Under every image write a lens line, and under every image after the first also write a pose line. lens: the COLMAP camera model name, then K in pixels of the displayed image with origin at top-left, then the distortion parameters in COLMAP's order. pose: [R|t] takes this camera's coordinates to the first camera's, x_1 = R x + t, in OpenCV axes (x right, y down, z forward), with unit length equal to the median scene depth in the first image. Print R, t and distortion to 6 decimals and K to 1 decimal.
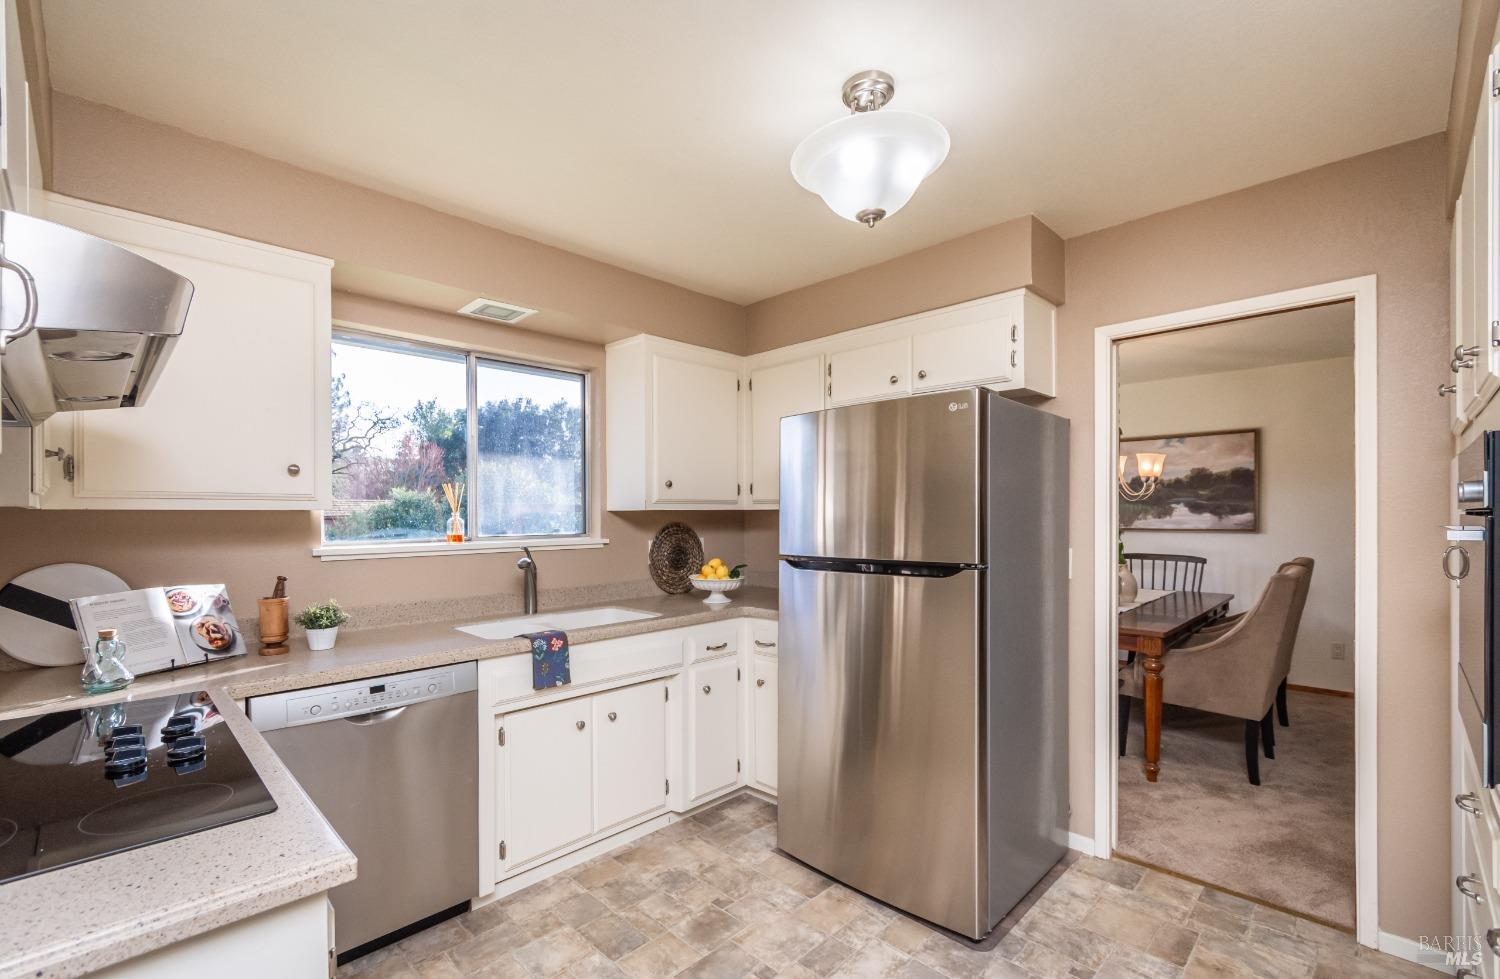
lens RADIAL K [[648.5, 0, 748.9], [0, 648.5, 517.2], [0, 0, 1]] dist [-0.000875, -0.000458]
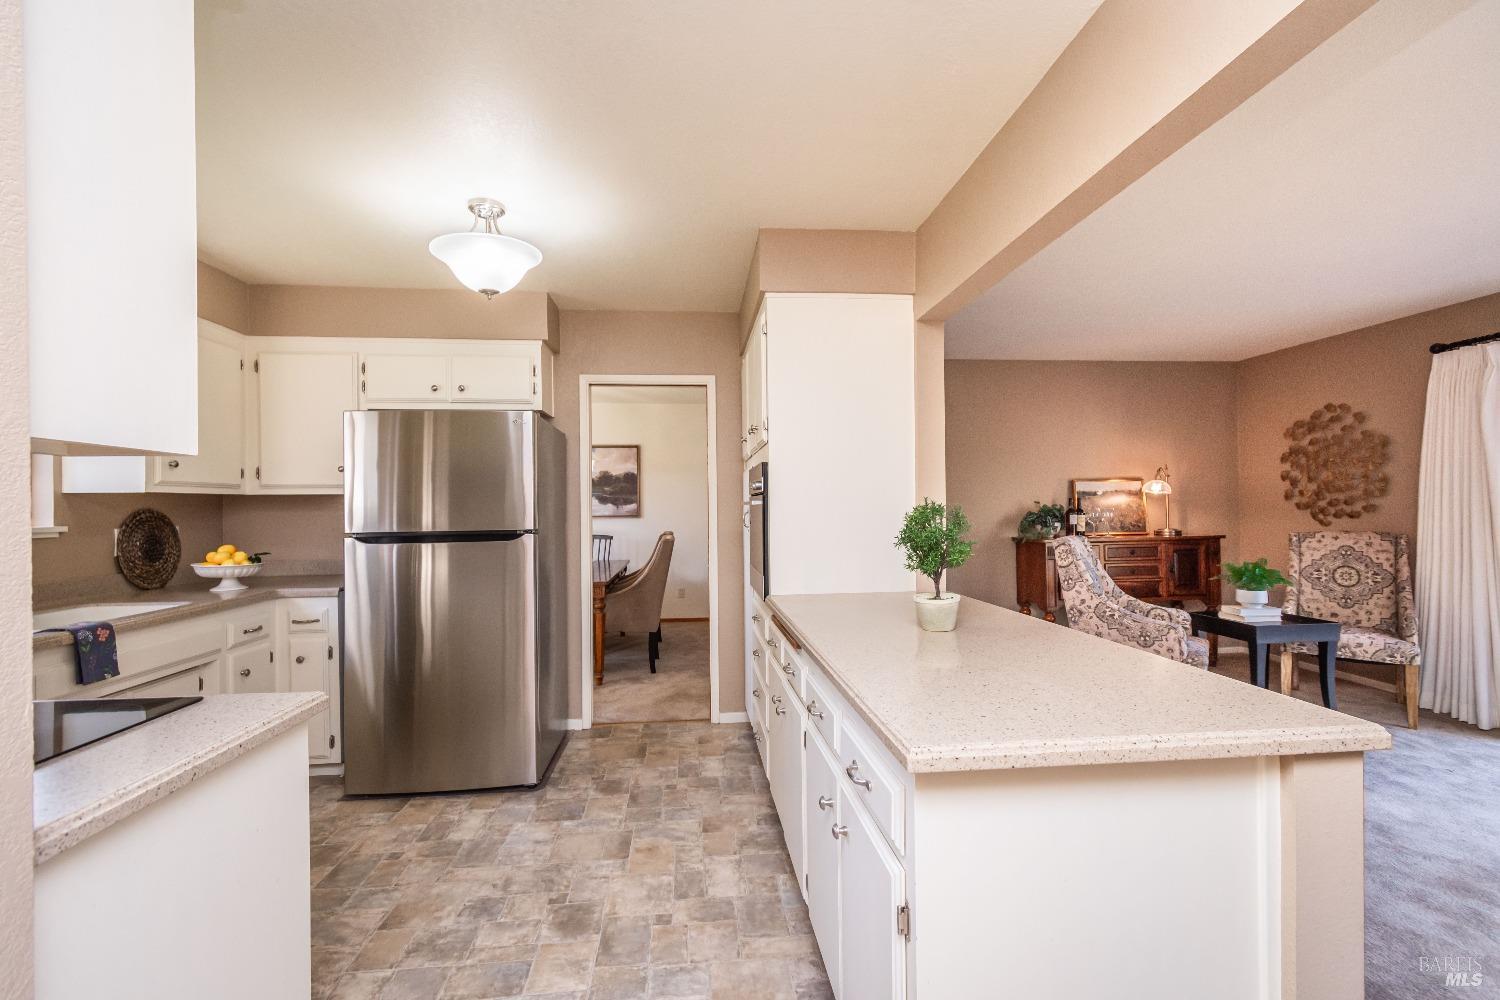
lens RADIAL K [[672.1, 0, 750.0], [0, 672.1, 500.0], [0, 0, 1]] dist [0.011603, -0.000218]
pose [[0.640310, 0.008573, 0.768069, -0.411505], [0.008574, 0.999796, -0.018308, 0.029012], [-0.768069, 0.018308, 0.640105, -0.292668]]
